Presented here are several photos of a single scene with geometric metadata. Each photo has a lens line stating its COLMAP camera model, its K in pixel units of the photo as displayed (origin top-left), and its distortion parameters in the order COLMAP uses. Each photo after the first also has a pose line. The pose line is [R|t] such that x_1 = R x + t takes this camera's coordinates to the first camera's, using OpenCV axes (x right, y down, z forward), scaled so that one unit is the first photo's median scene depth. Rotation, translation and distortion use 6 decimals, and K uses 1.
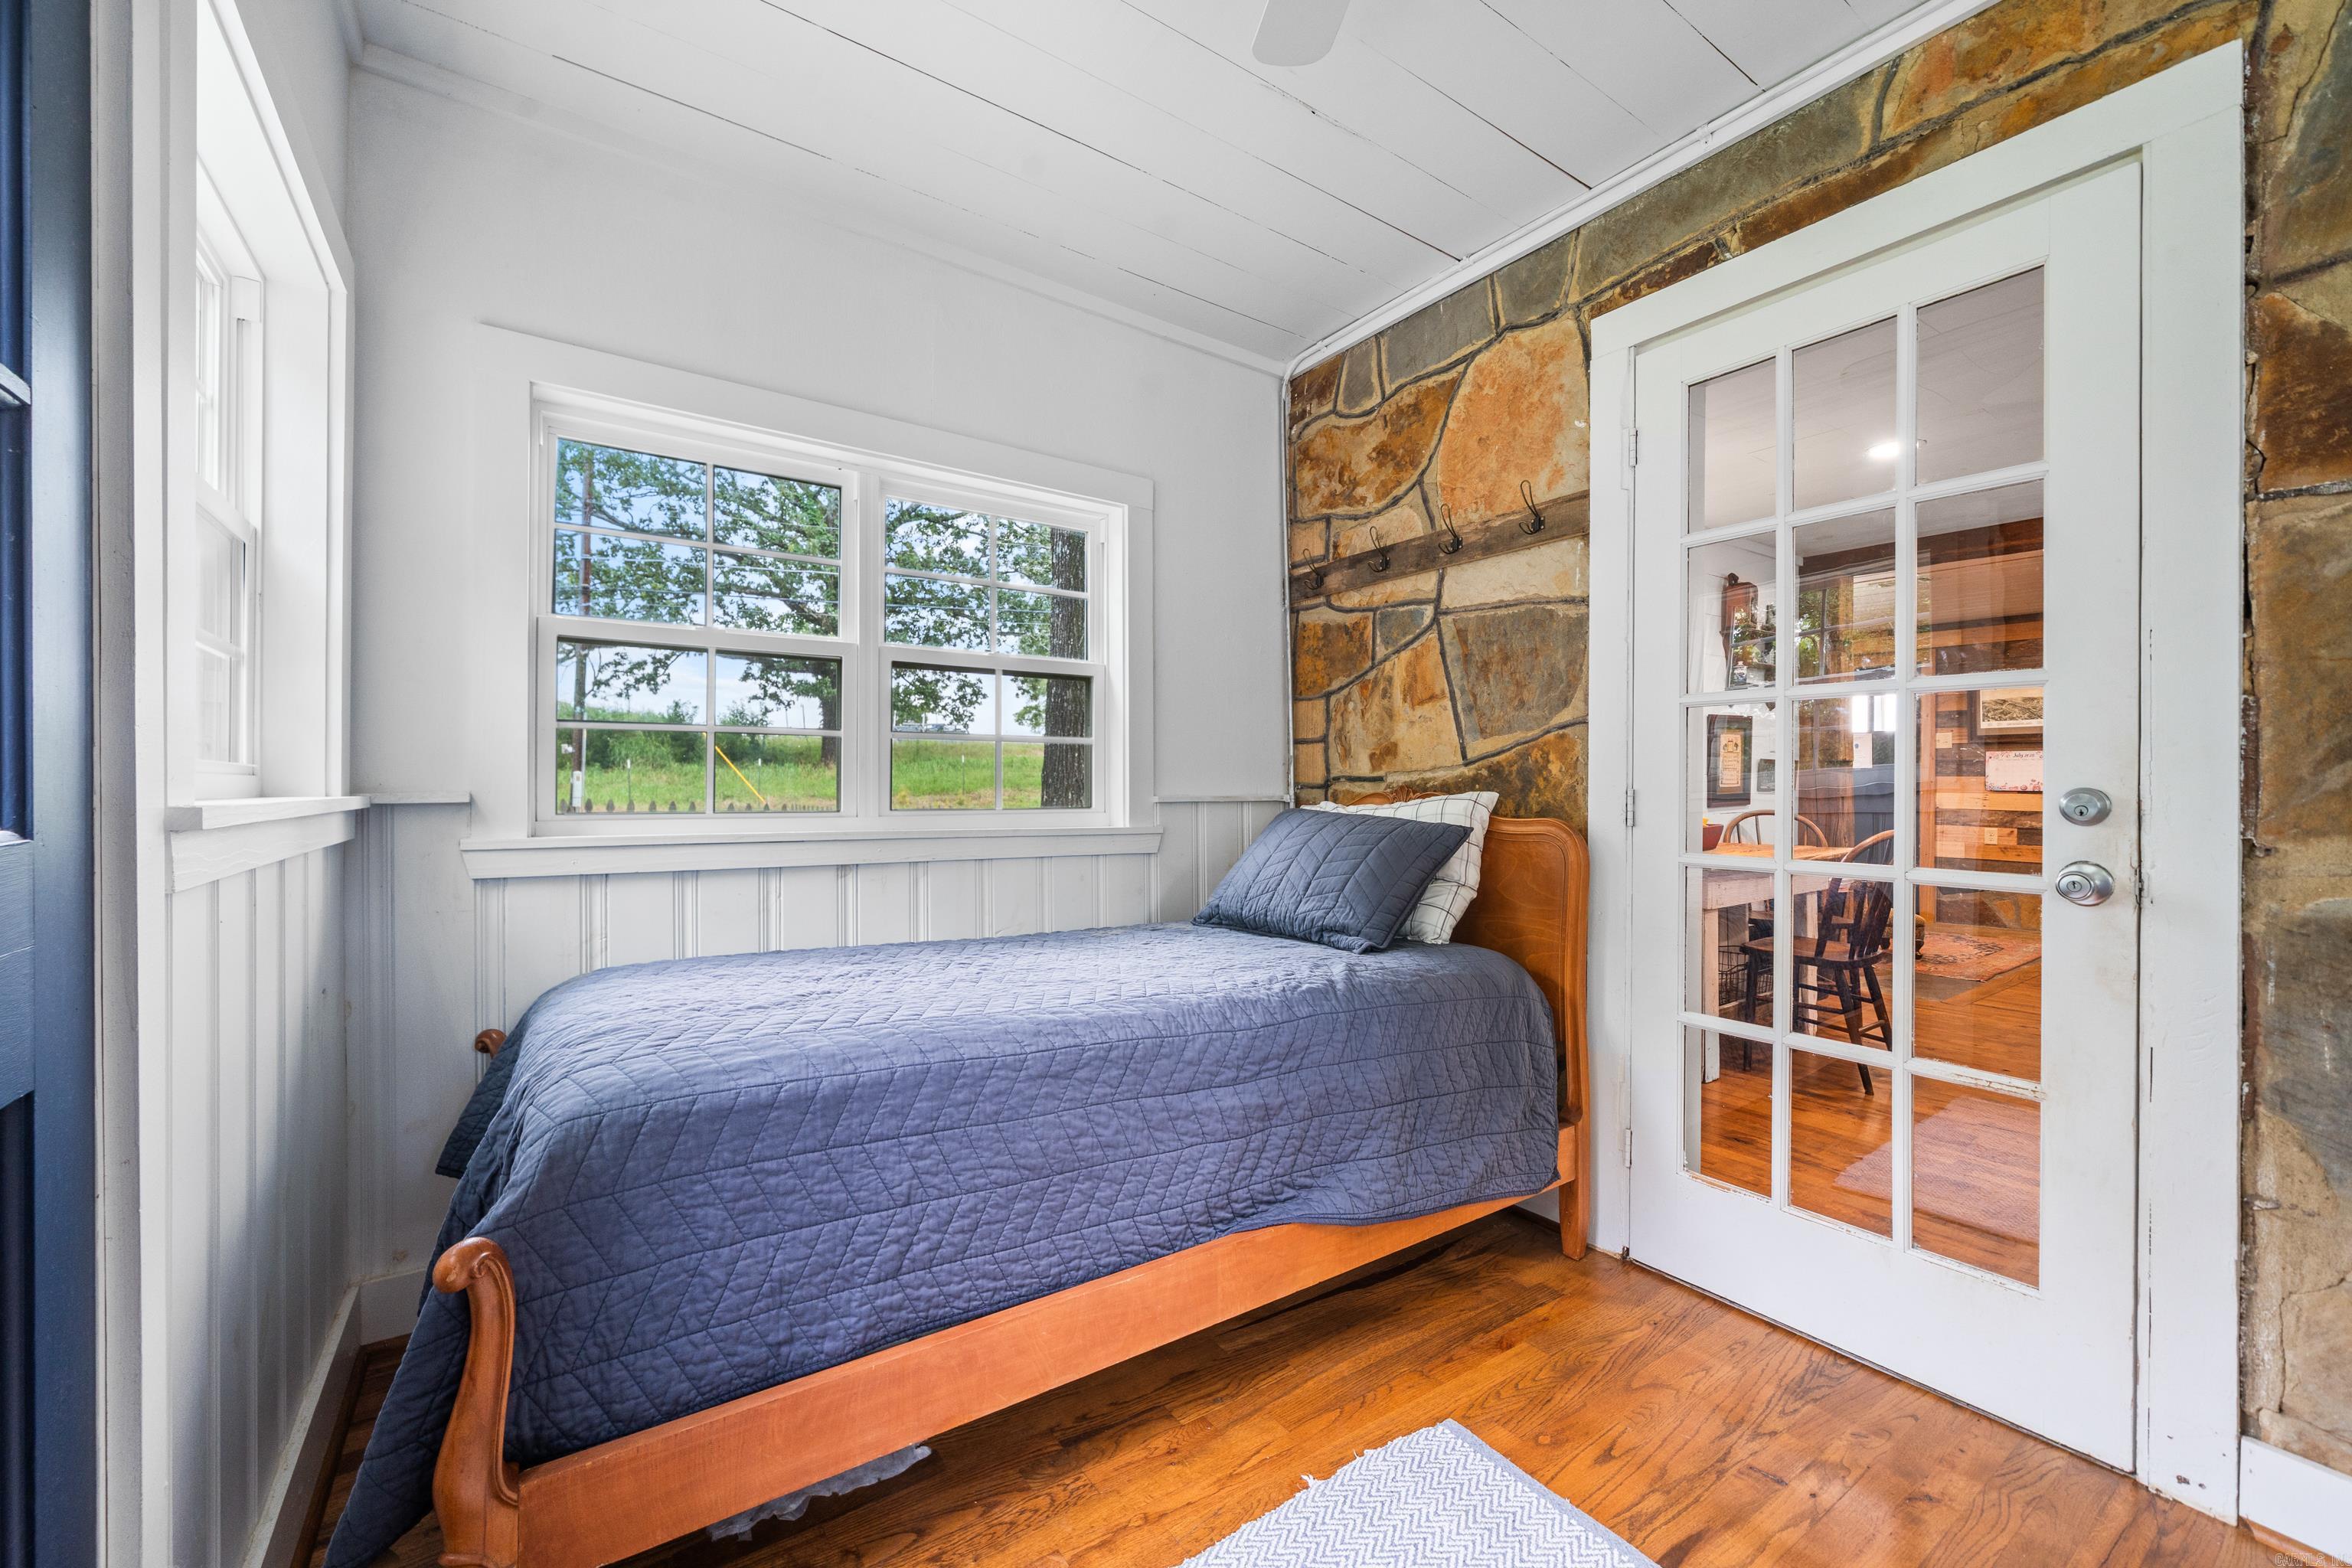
lens RADIAL K [[936.8, 0, 1170.3], [0, 936.8, 791.6], [0, 0, 1]] dist [-0.000786, -0.000111]
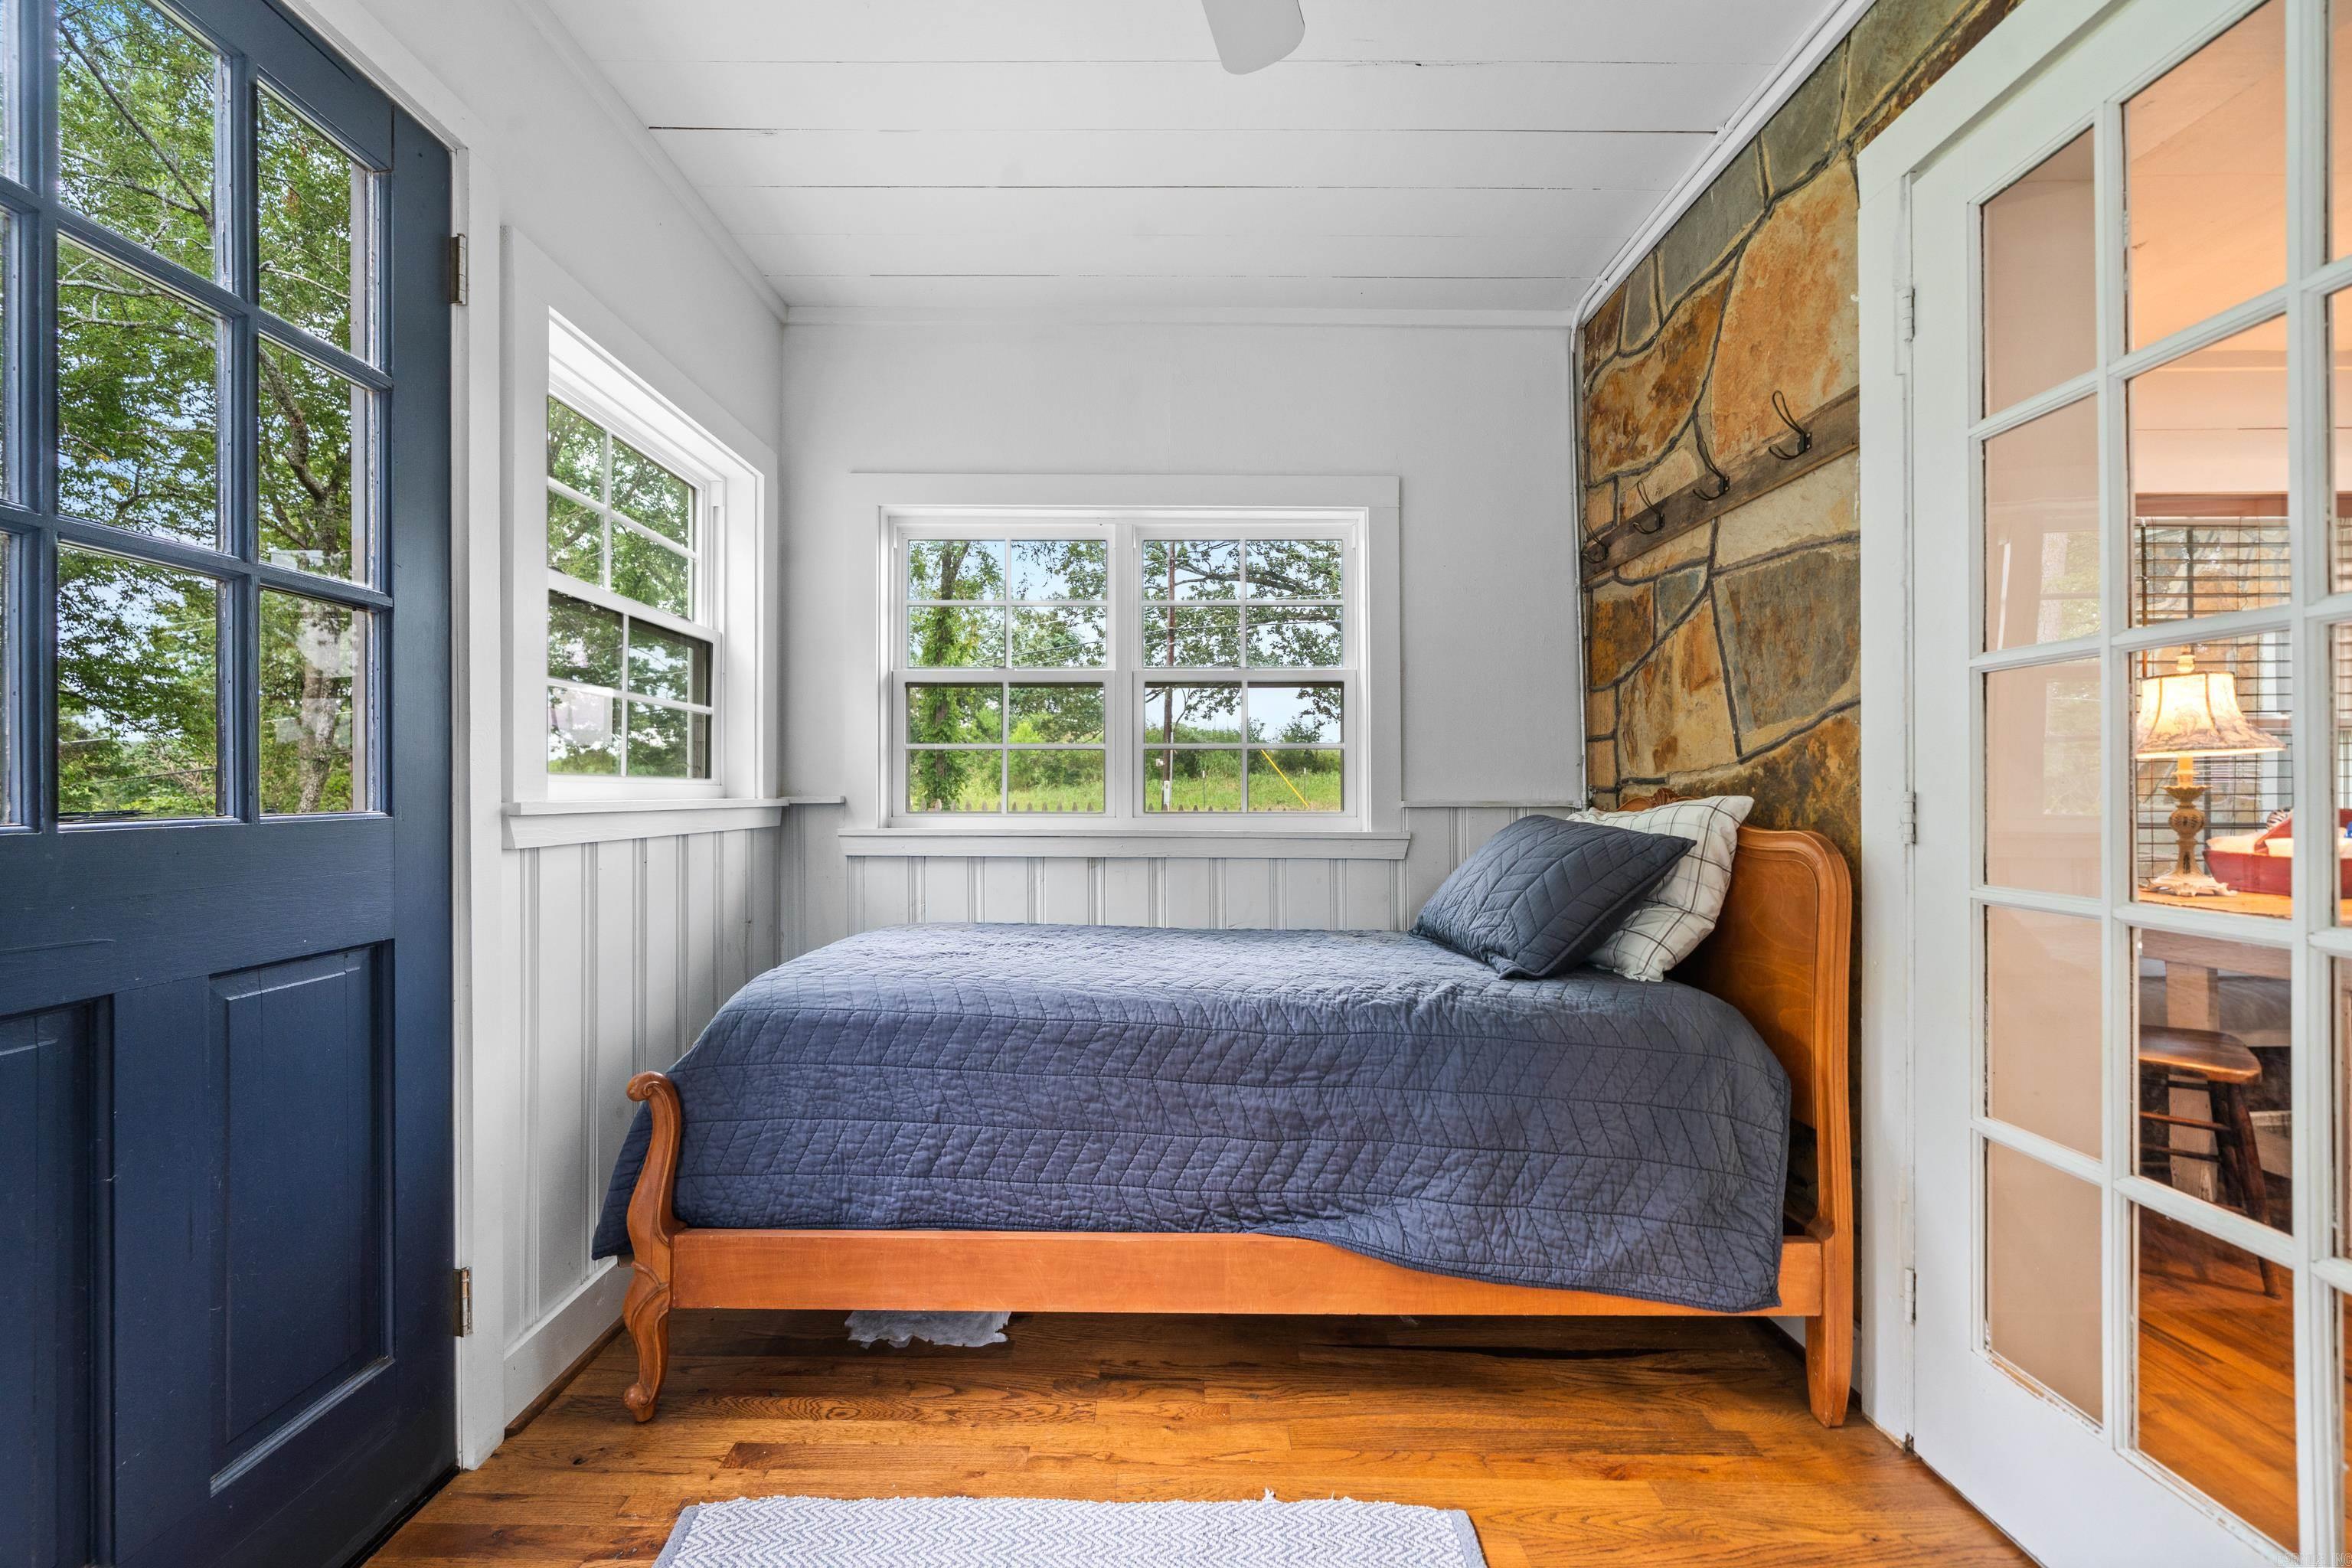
lens RADIAL K [[924.5, 0, 1167.2], [0, 924.5, 793.5], [0, 0, 1]] dist [-0.000107, -0.000189]
pose [[0.818479, -0.001711, -0.574534, 0.396835], [-0.000985, 0.999990, -0.004380, 0.001900], [0.574536, 0.004150, 0.818469, 0.090436]]
